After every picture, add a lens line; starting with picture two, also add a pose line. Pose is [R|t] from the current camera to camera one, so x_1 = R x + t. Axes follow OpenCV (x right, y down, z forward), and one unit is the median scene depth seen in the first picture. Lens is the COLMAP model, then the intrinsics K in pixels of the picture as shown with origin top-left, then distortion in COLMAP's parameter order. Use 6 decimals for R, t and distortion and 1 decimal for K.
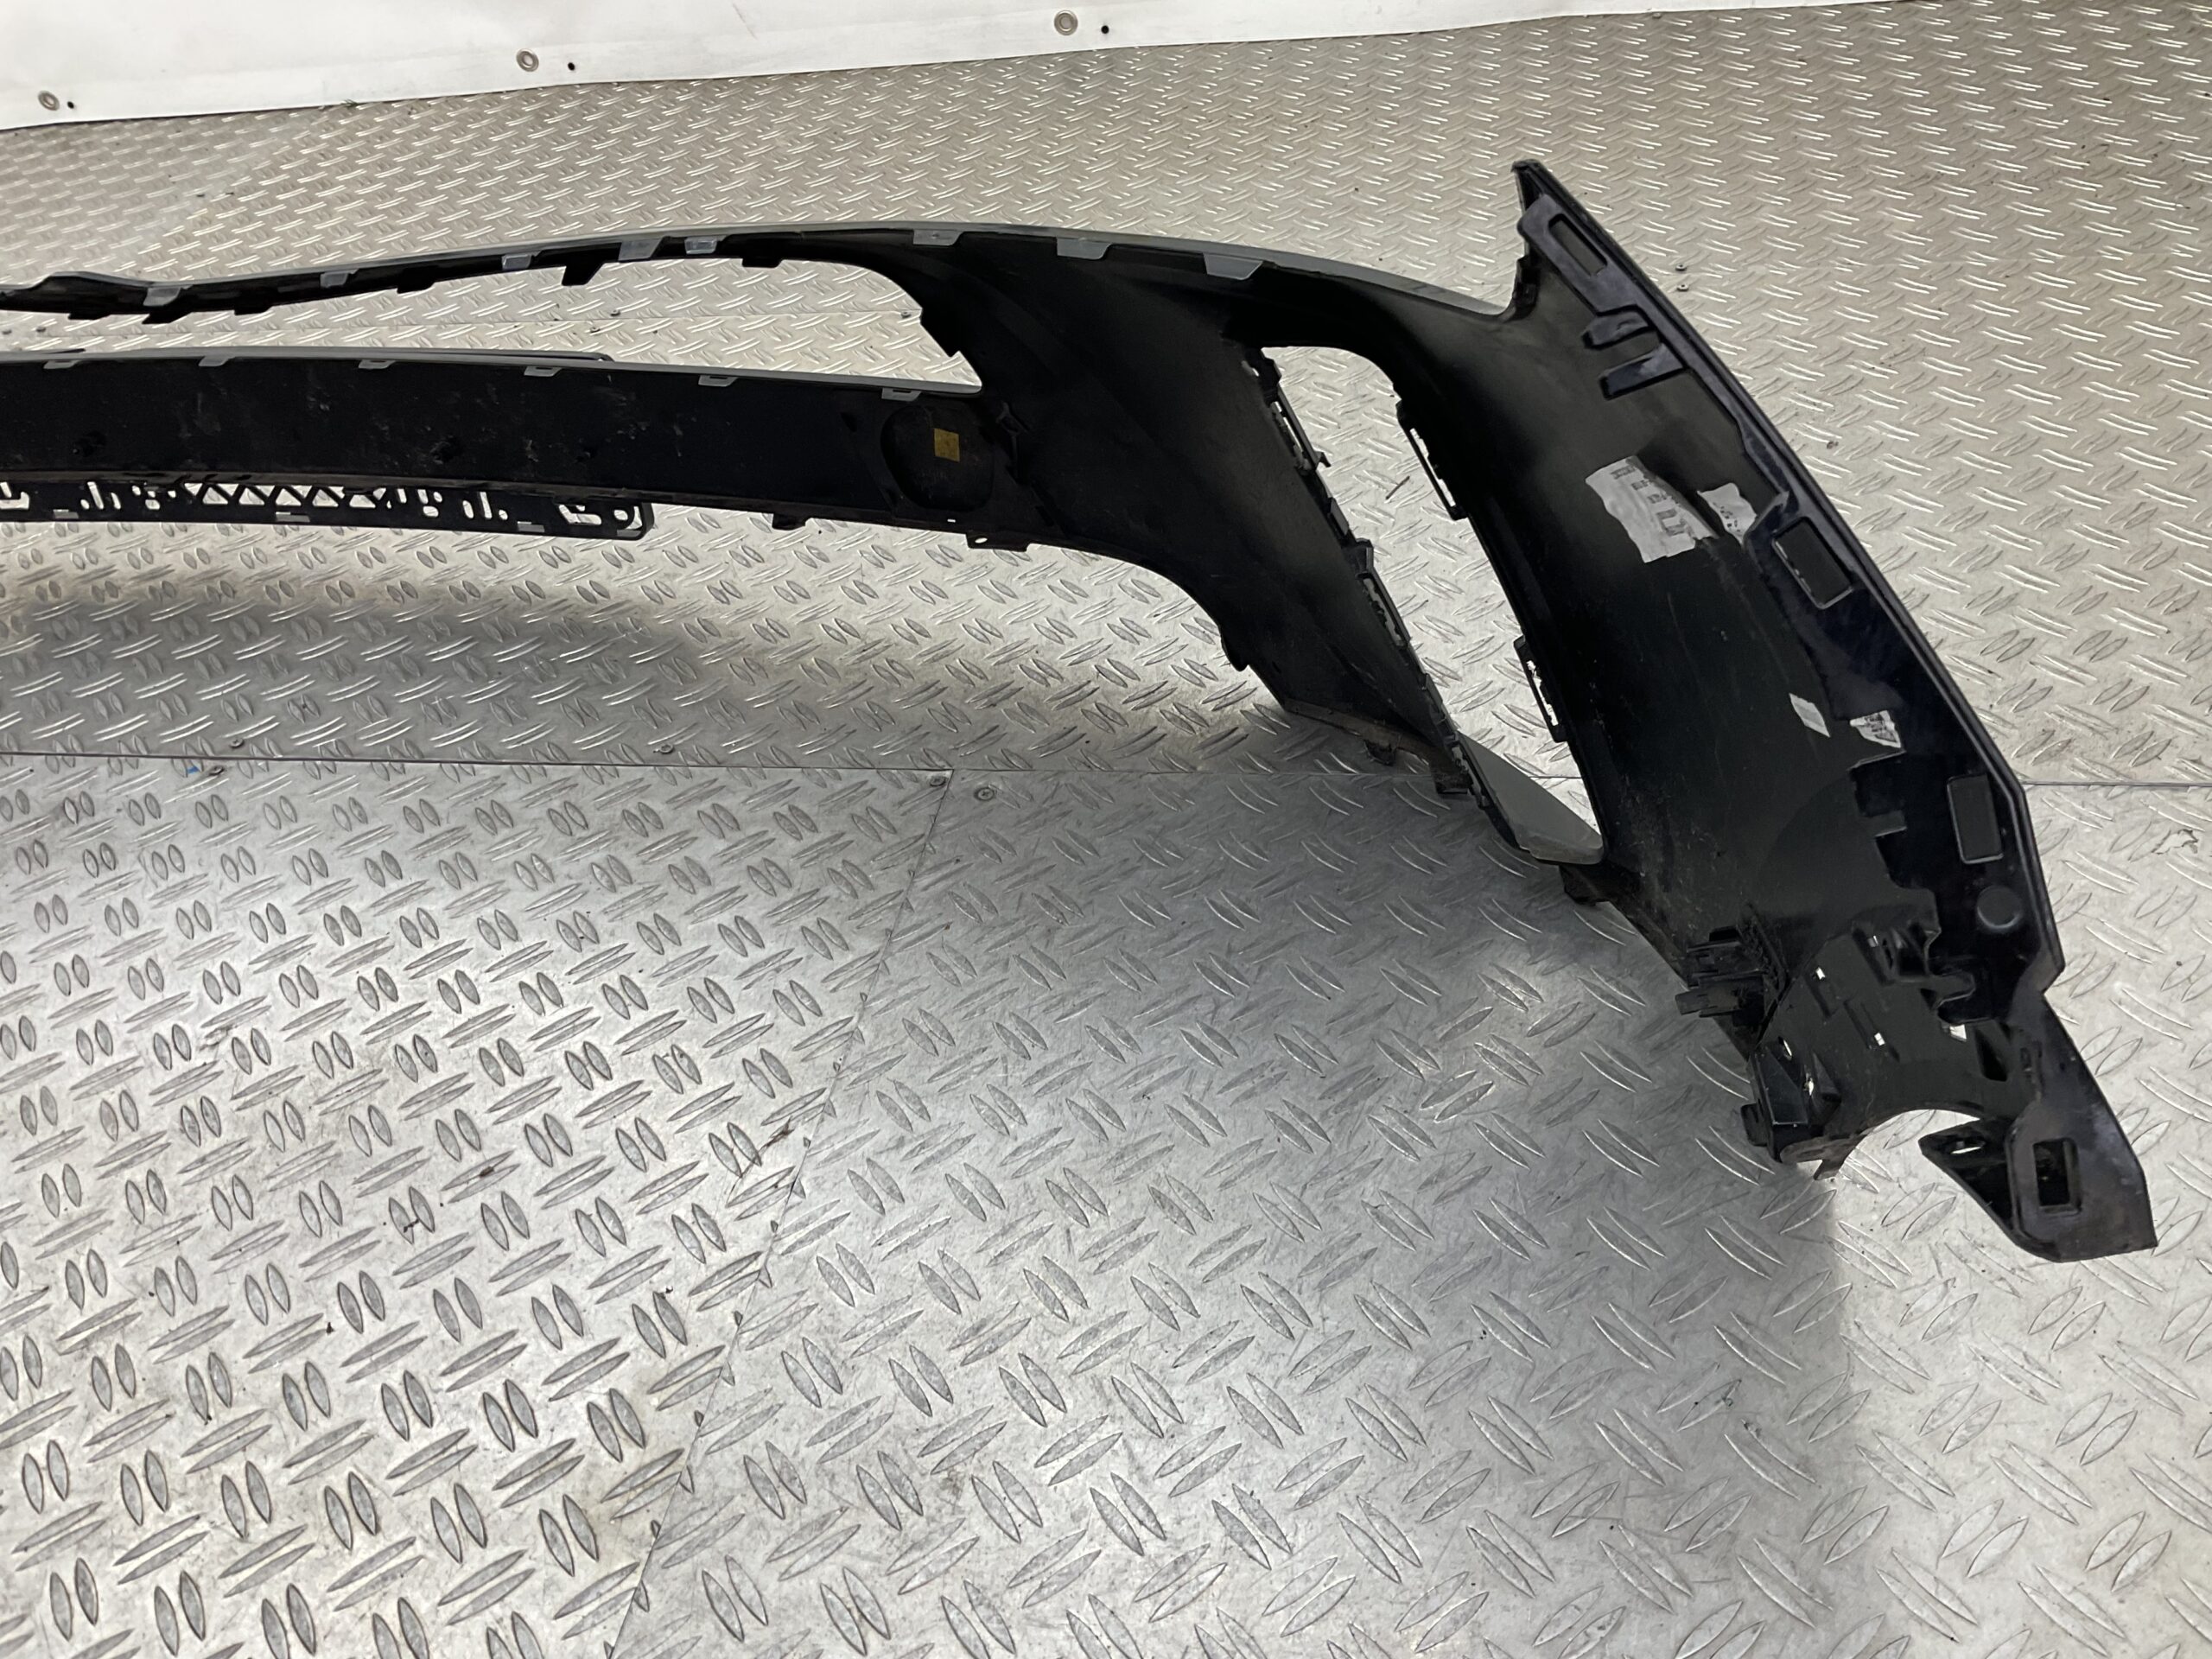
lens RADIAL K [[1623.8, 0, 1165.0], [0, 1623.8, 840.7], [0, 0, 1]] dist [0.048428, -0.072554]
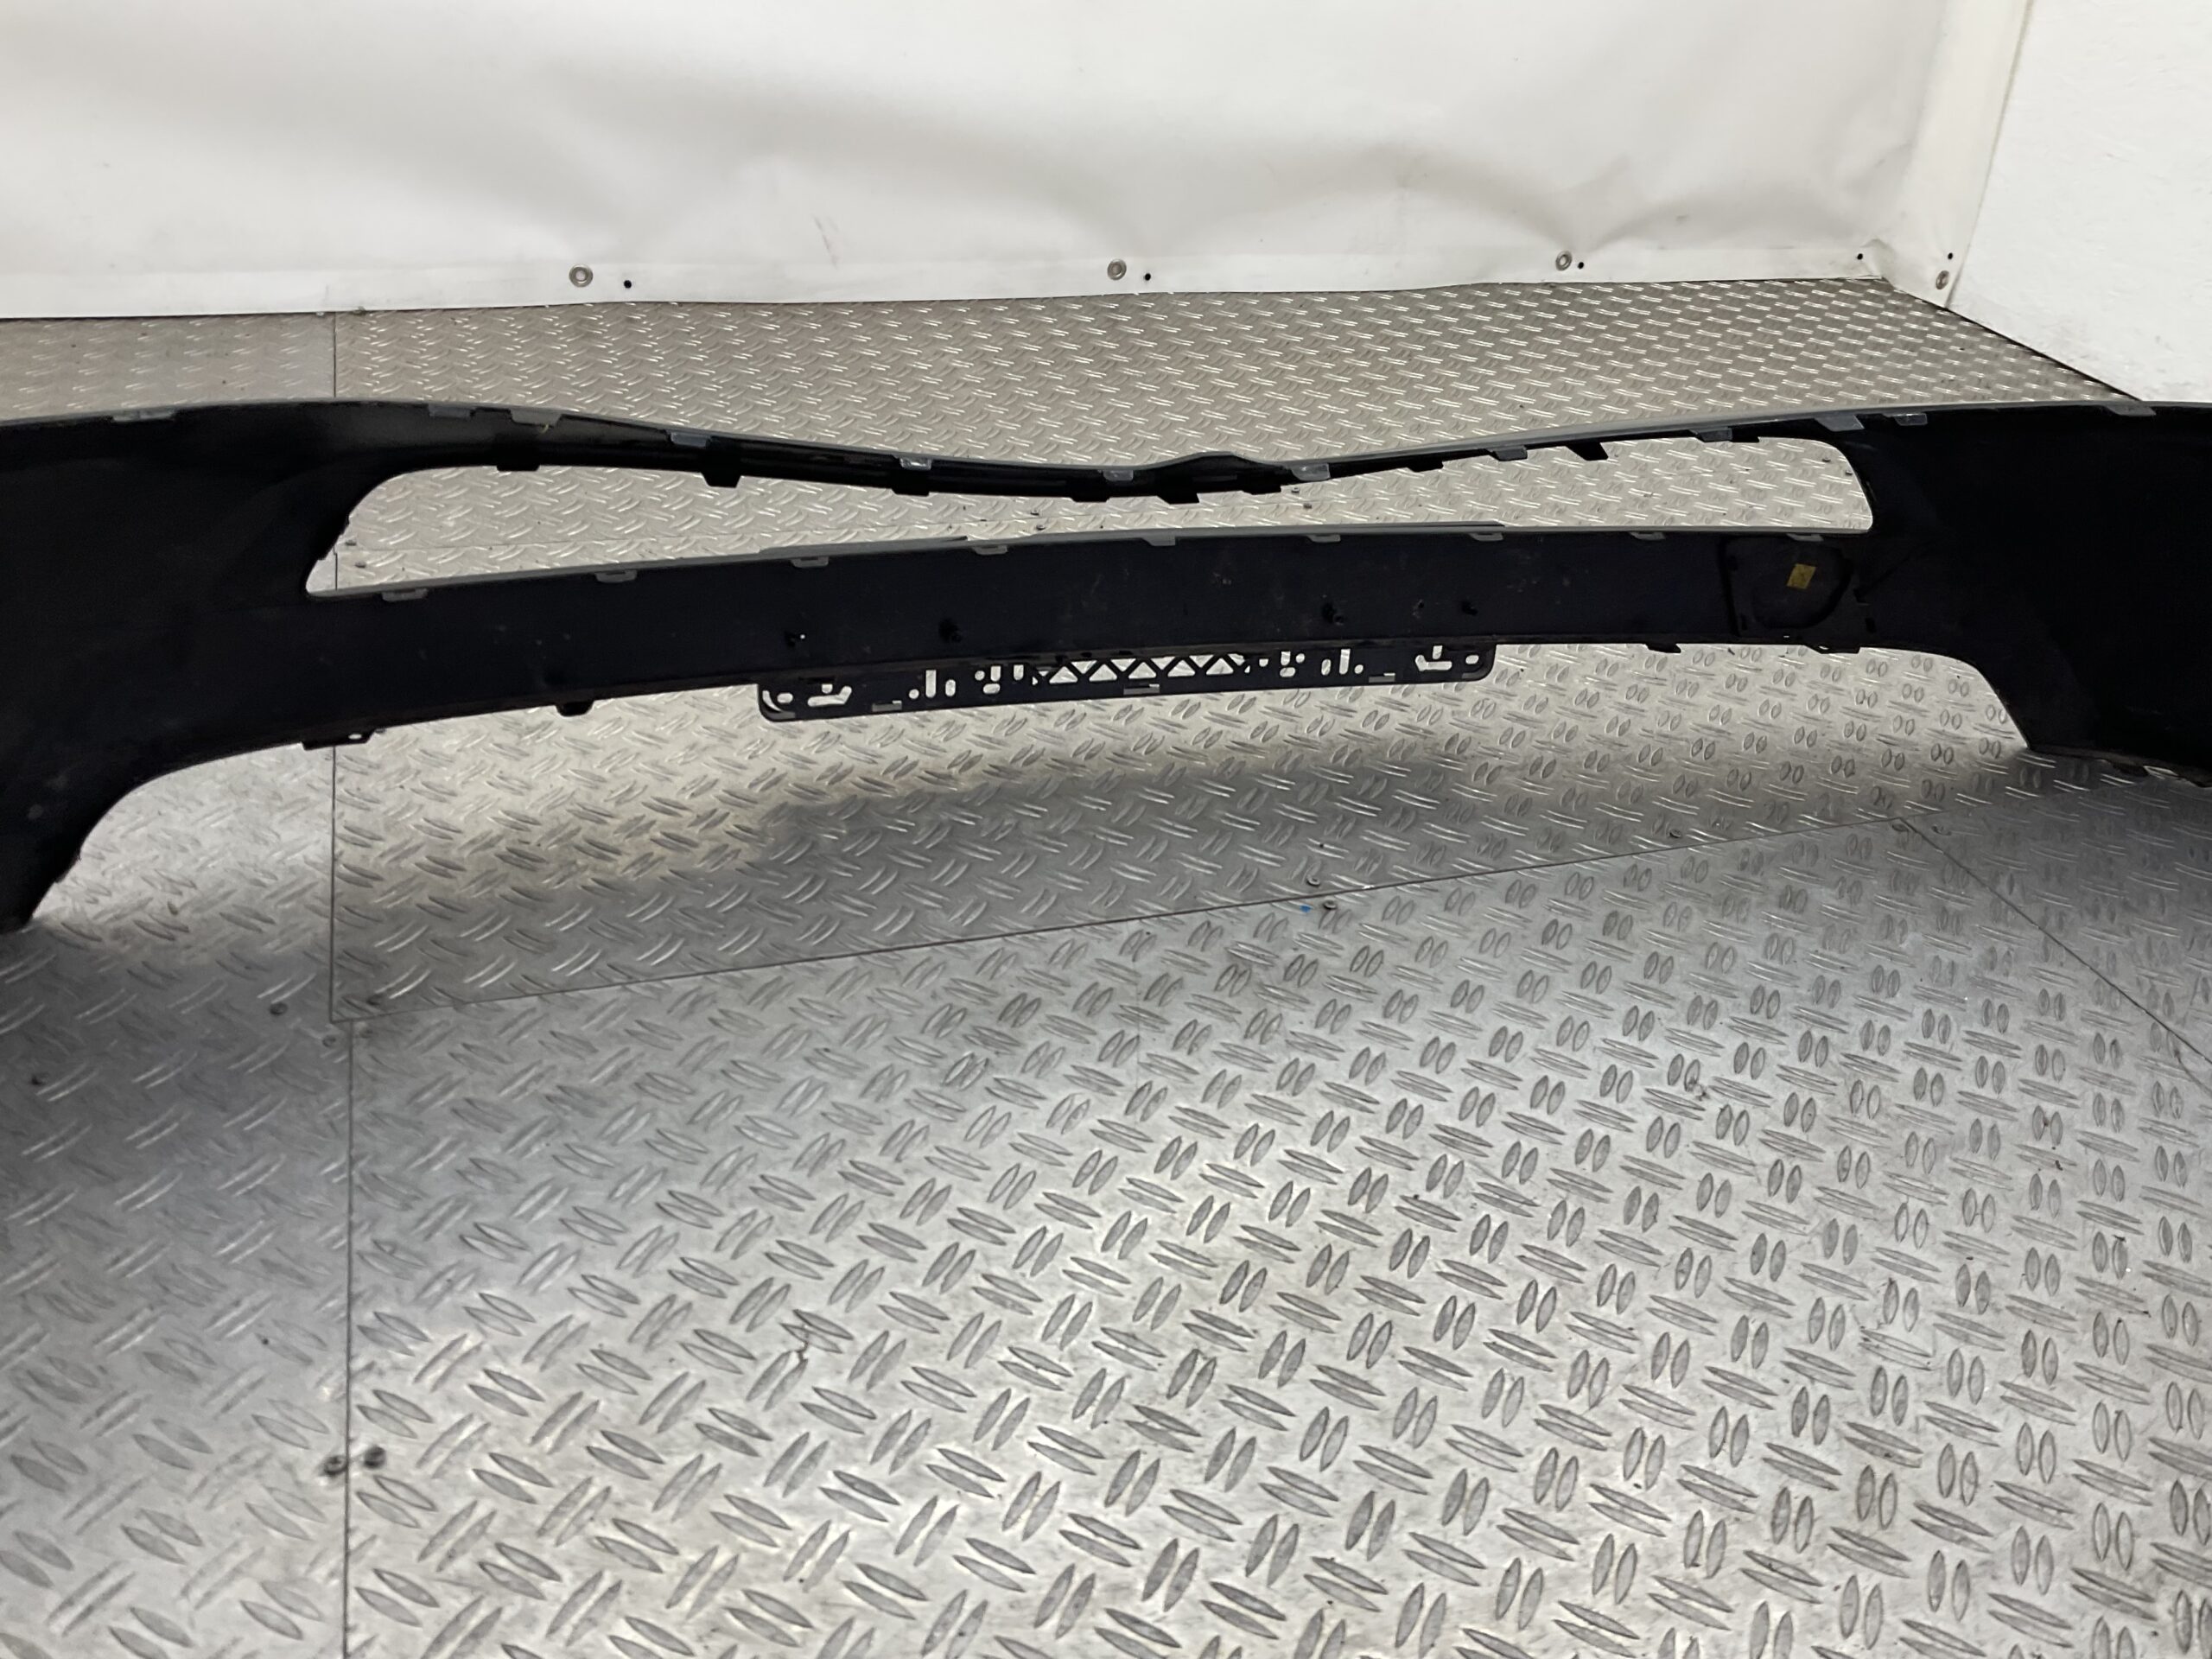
lens RADIAL K [[1700.8, 0, 1106.0], [0, 1700.8, 829.5], [0, 0, 1]] dist [0.087740, -0.158512]
pose [[0.875535, -0.103566, 0.471924, -1.116668], [0.175281, 0.978298, -0.110496, 0.006670], [-0.450239, 0.179462, 0.874687, 0.075978]]
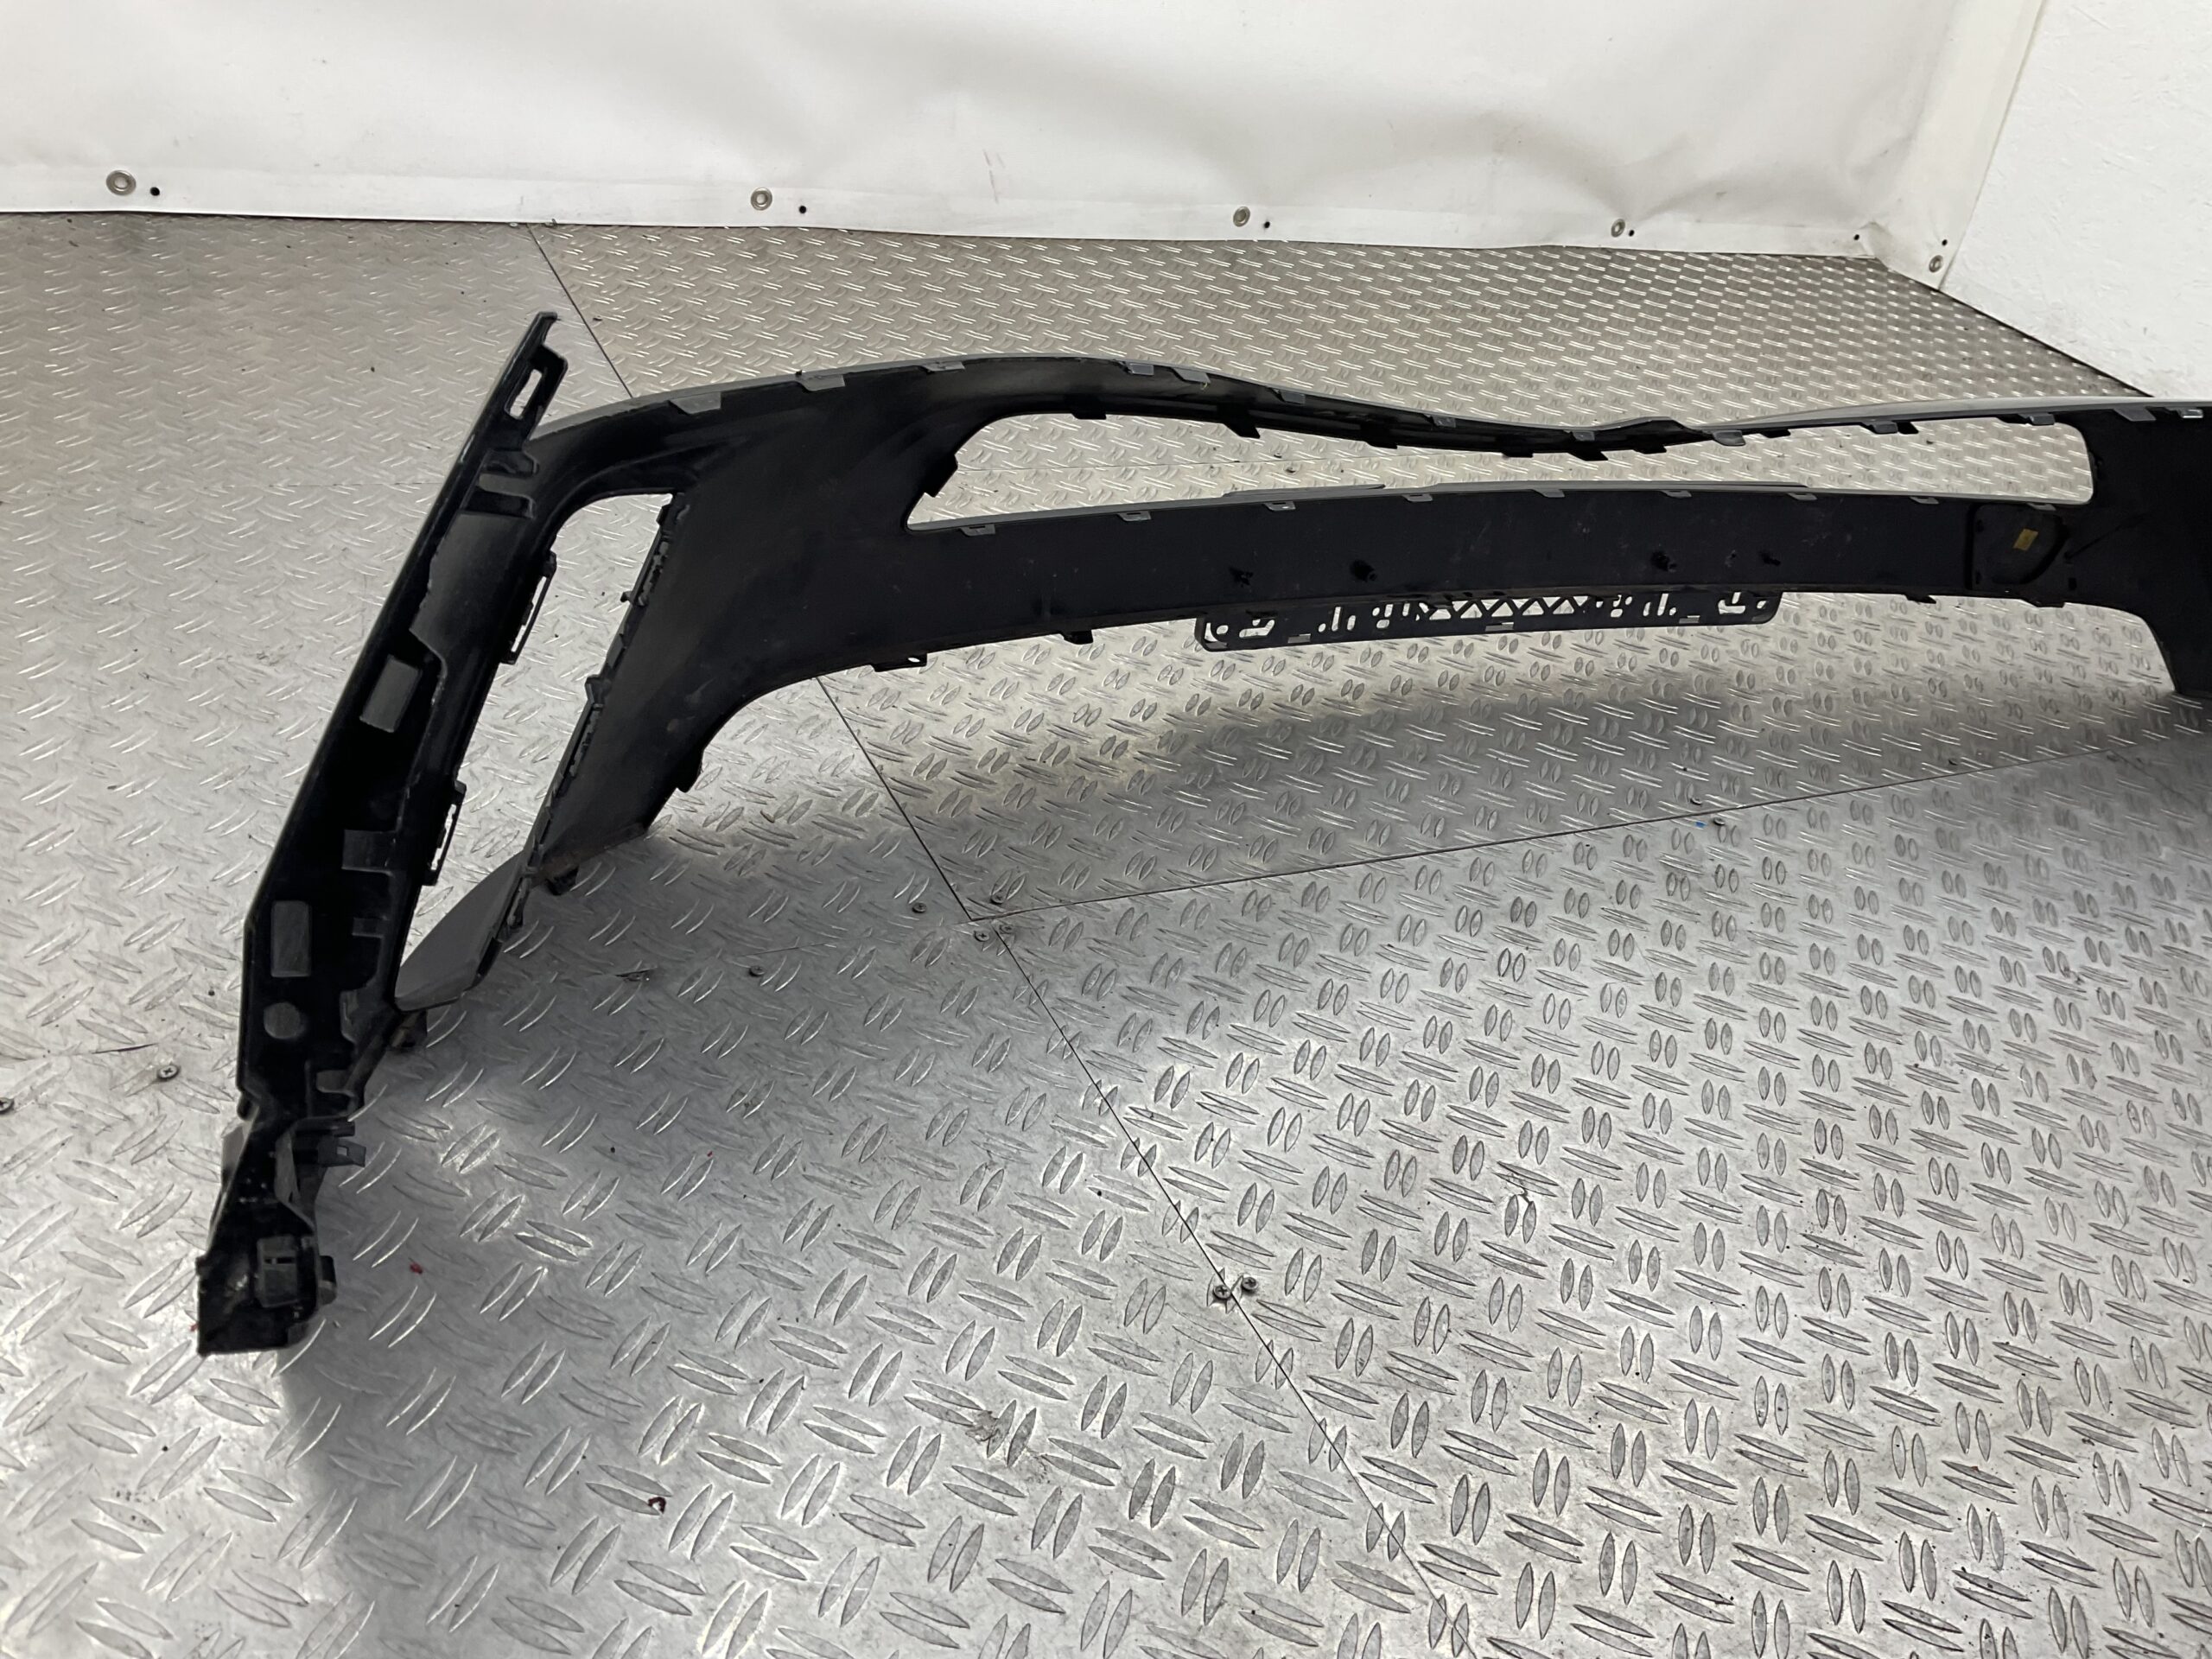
lens RADIAL K [[1700.8, 0, 1106.0], [0, 1700.8, 829.5], [0, 0, 1]] dist [0.087740, -0.158512]
pose [[0.801466, -0.120110, 0.585855, -1.536078], [0.179065, 0.982877, -0.043459, -0.056142], [-0.570604, 0.139737, 0.809250, 0.208701]]
